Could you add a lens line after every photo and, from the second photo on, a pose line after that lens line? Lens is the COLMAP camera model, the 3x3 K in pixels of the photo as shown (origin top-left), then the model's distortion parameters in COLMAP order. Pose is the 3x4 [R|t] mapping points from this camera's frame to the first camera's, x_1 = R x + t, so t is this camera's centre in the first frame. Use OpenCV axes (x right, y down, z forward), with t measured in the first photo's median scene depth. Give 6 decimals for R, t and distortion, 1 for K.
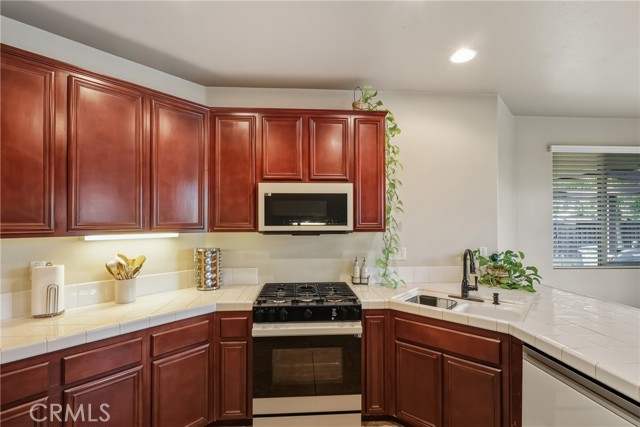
lens RADIAL K [[301.1, 0, 321.1], [0, 301.1, 218.9], [0, 0, 1]] dist [-0.001245, 0.003480]
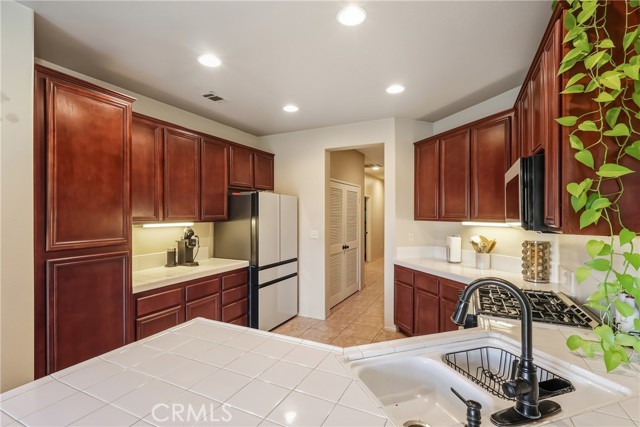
lens RADIAL K [[301.1, 0, 314.9], [0, 301.1, 214.6], [0, 0, 1]] dist [-0.001245, 0.003480]
pose [[-0.500584, 0.002973, -0.865683, 0.930560], [0.012870, 0.999909, -0.004008, 0.008803], [0.865592, -0.013148, -0.500577, 0.939339]]
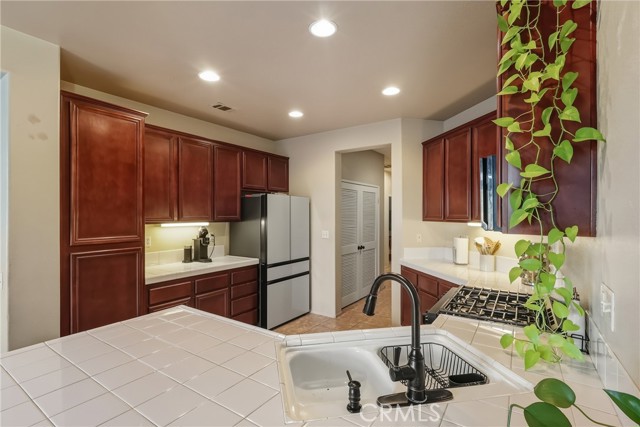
lens RADIAL K [[301.1, 0, 314.2], [0, 301.1, 215.1], [0, 0, 1]] dist [-0.001245, 0.003480]
pose [[-0.612610, 0.002585, -0.790381, 0.877239], [0.012735, 0.999897, -0.006600, 0.012237], [0.790282, -0.014109, -0.612580, 1.120524]]
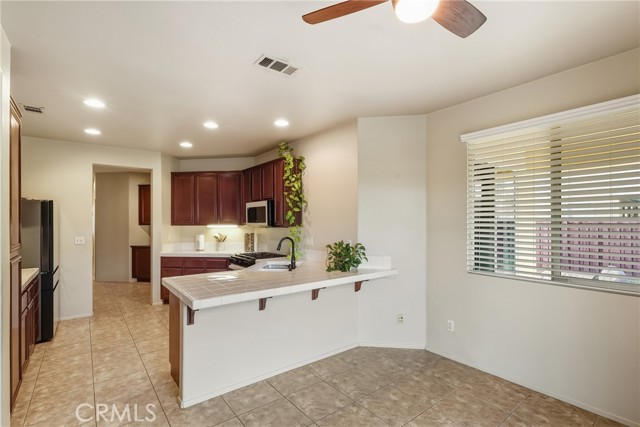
lens RADIAL K [[301.1, 0, 301.3], [0, 301.1, 221.0], [0, 0, 1]] dist [-0.001245, 0.003480]
pose [[0.536319, -0.000804, -0.844015, 1.827305], [0.013299, 0.999883, 0.007498, 0.000509], [0.843911, -0.015246, 0.536267, 0.163220]]
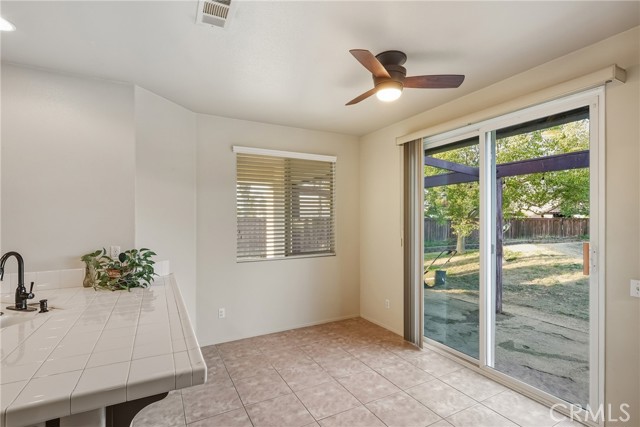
lens RADIAL K [[301.1, 0, 327.1], [0, 301.1, 219.5], [0, 0, 1]] dist [-0.001245, 0.003480]
pose [[0.910145, -0.007088, 0.414230, 0.903218], [0.001612, 0.999907, 0.013566, -0.000195], [-0.414288, -0.011679, 0.910071, -0.142356]]
